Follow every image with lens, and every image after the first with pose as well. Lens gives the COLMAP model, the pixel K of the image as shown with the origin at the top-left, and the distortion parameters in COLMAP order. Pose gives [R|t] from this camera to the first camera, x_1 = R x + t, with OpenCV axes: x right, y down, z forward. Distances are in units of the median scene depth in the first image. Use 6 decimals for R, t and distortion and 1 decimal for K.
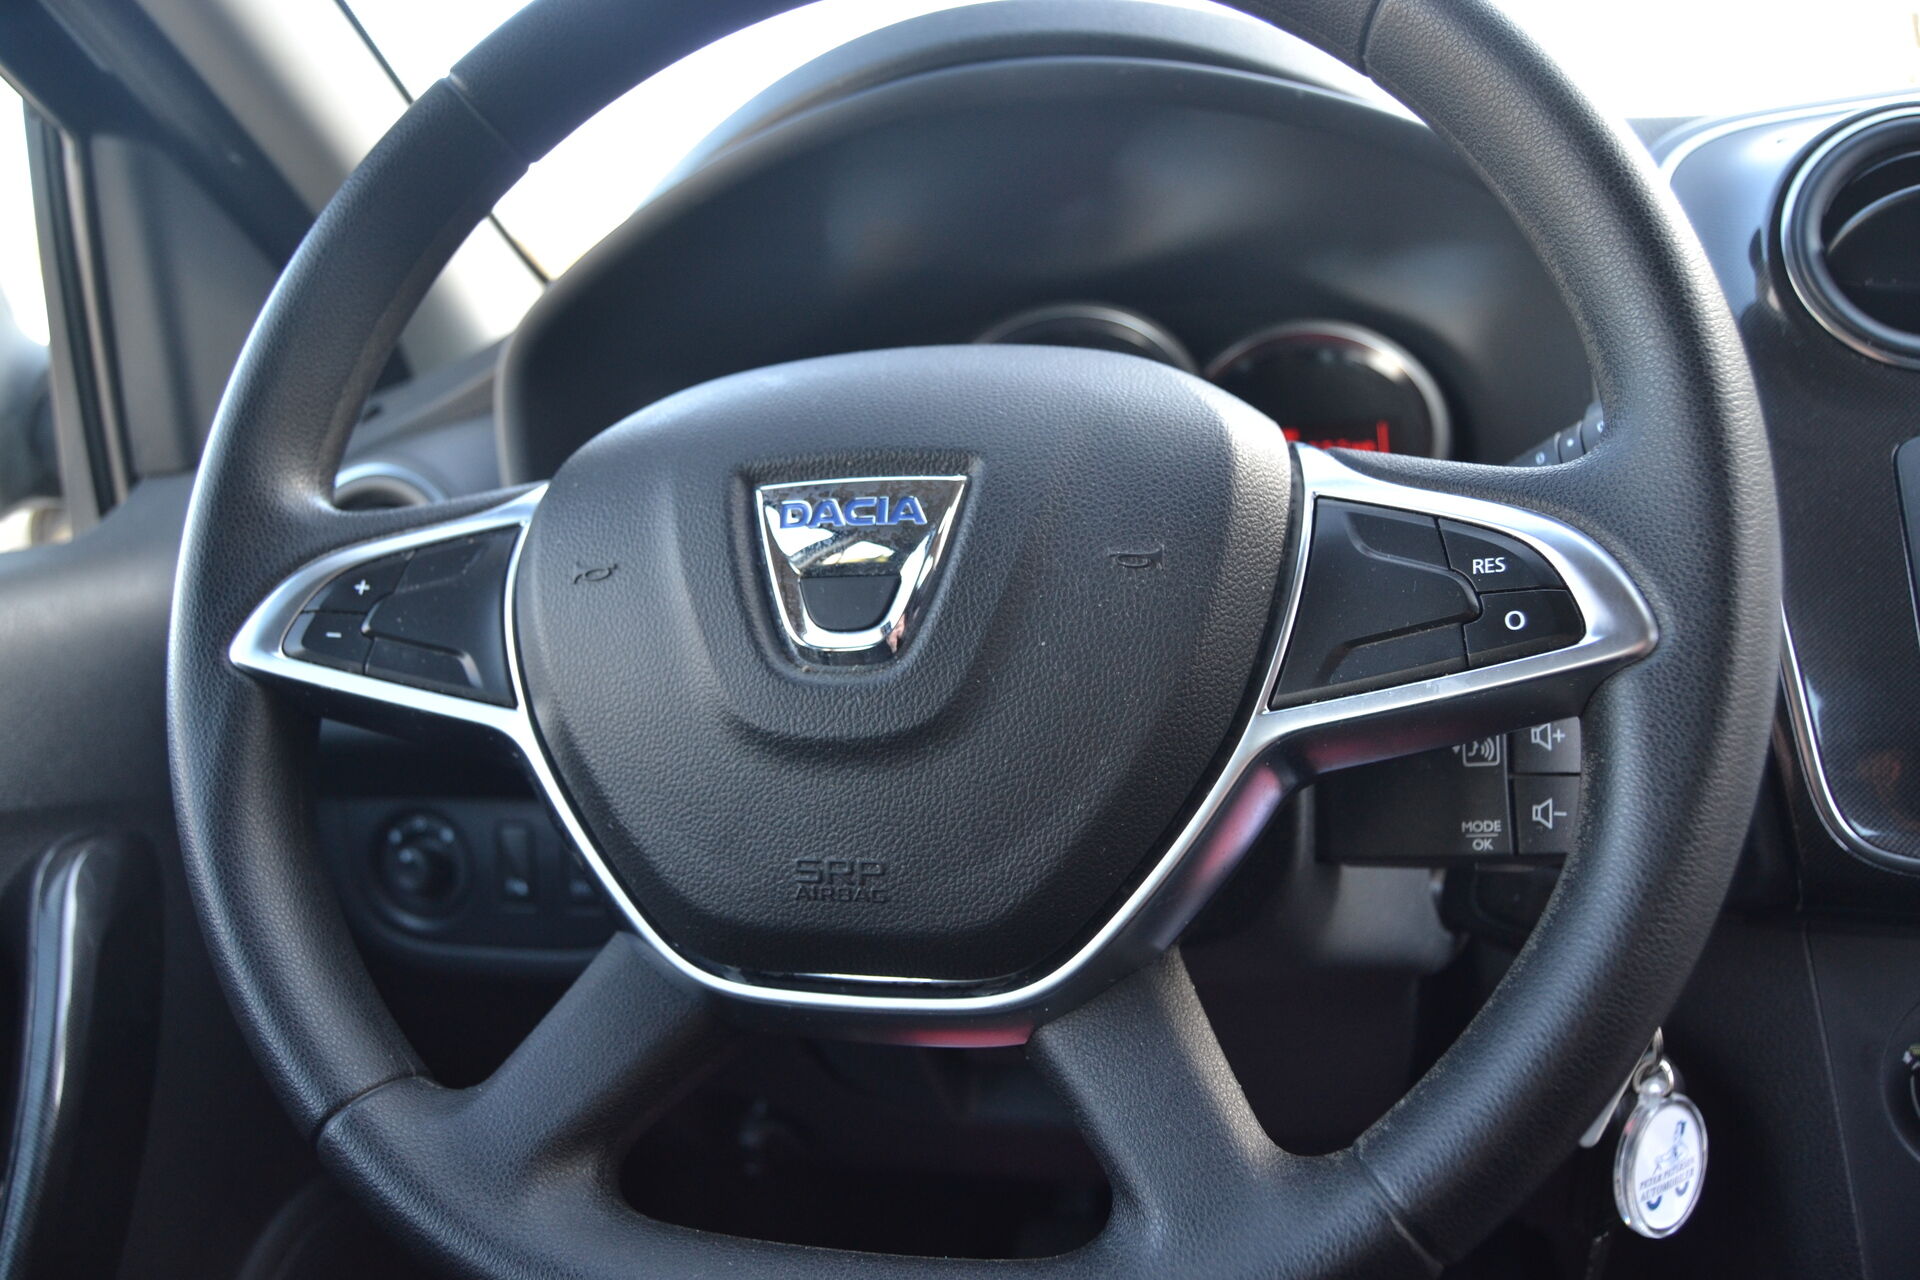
lens RADIAL K [[1531.3, 0, 960.0], [0, 1531.3, 640.0], [0, 0, 1]] dist [-0.117324, 0.051903]
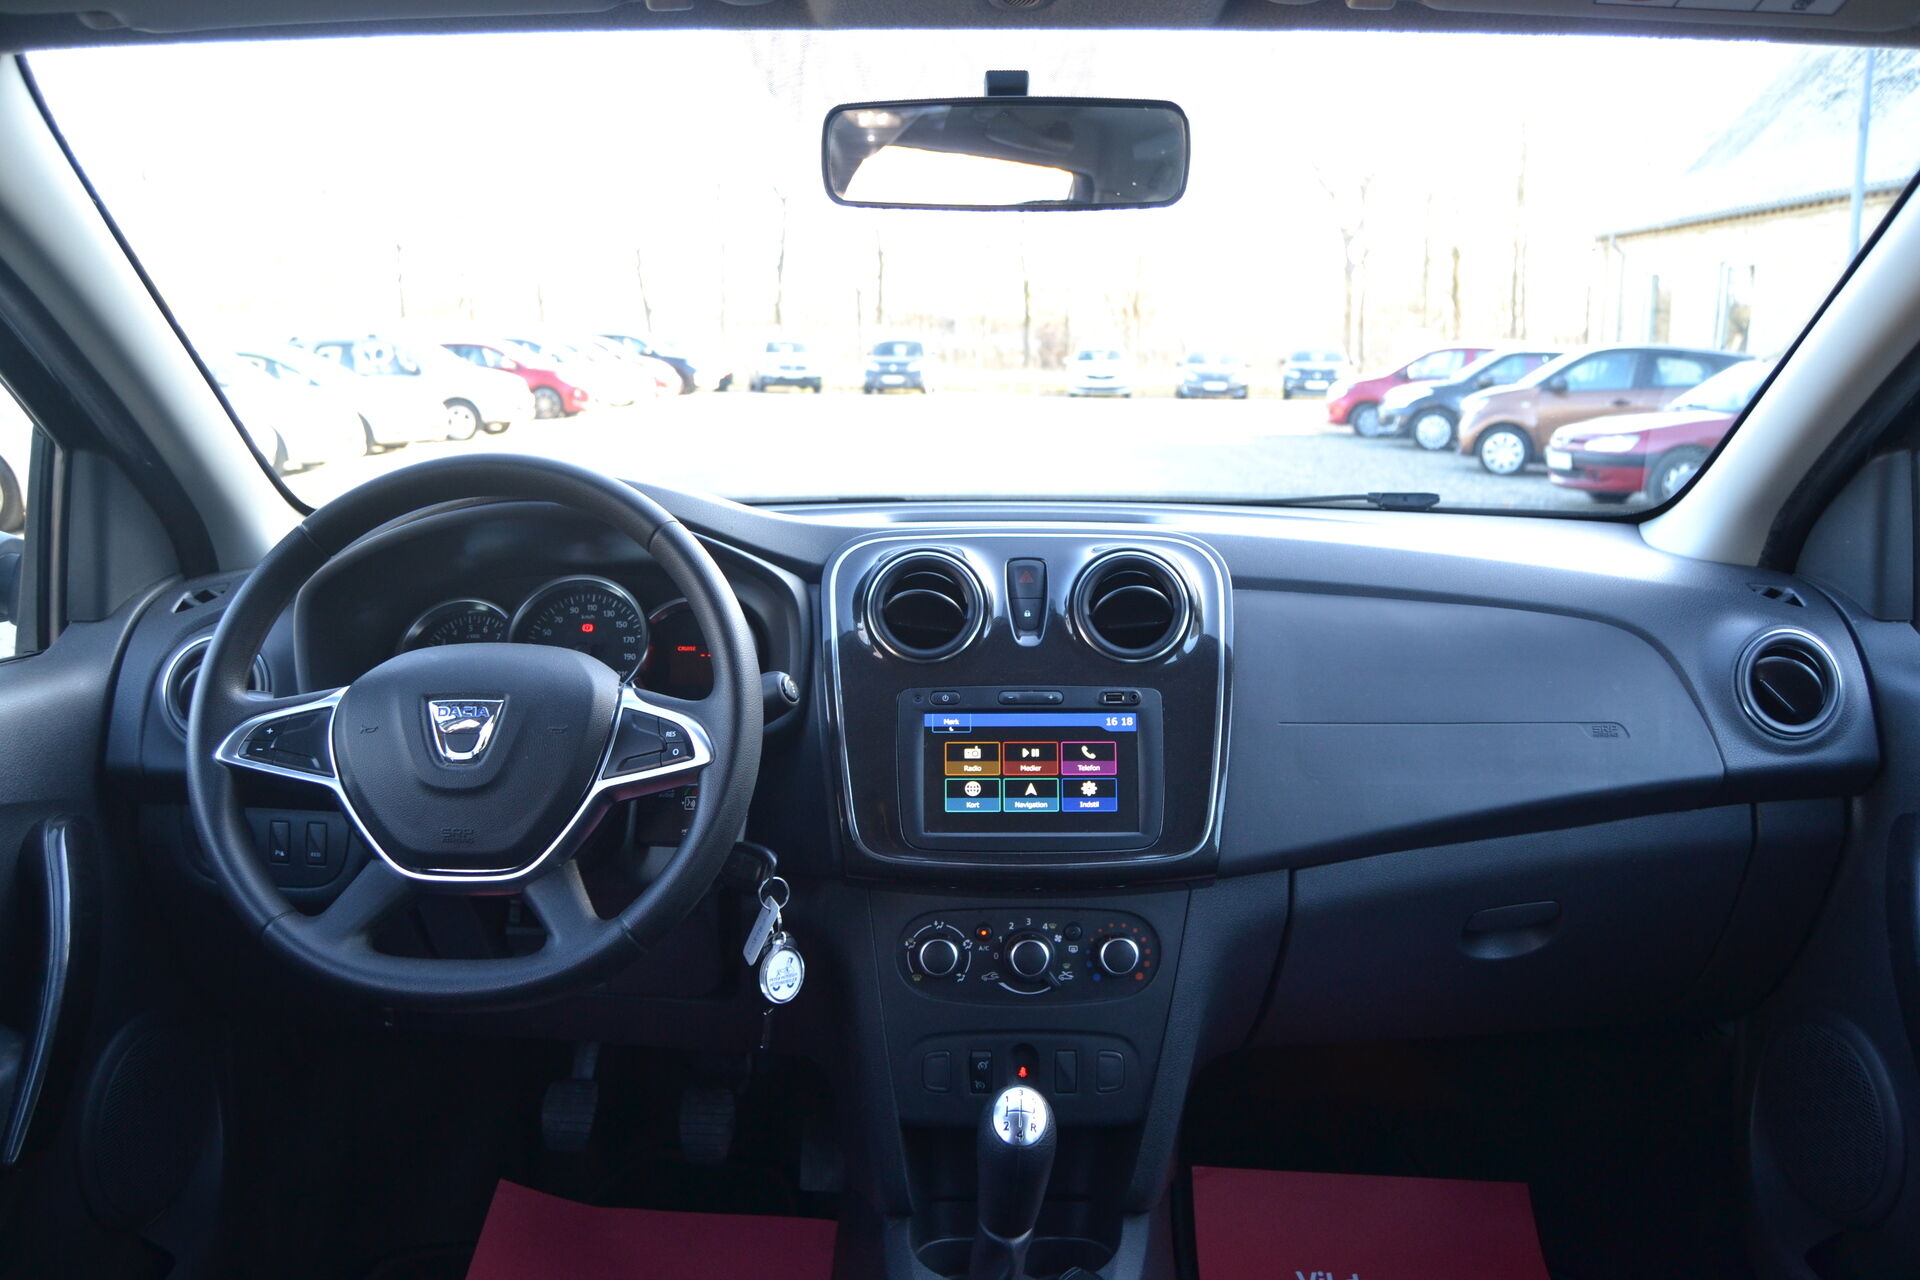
lens RADIAL K [[1531.3, 0, 960.0], [0, 1531.3, 640.0], [0, 0, 1]] dist [-0.117324, 0.051903]
pose [[0.971227, 0.019790, 0.237331, 0.160715], [-0.007790, 0.998648, -0.051397, -0.076840], [-0.238027, 0.048069, 0.970068, -2.020751]]
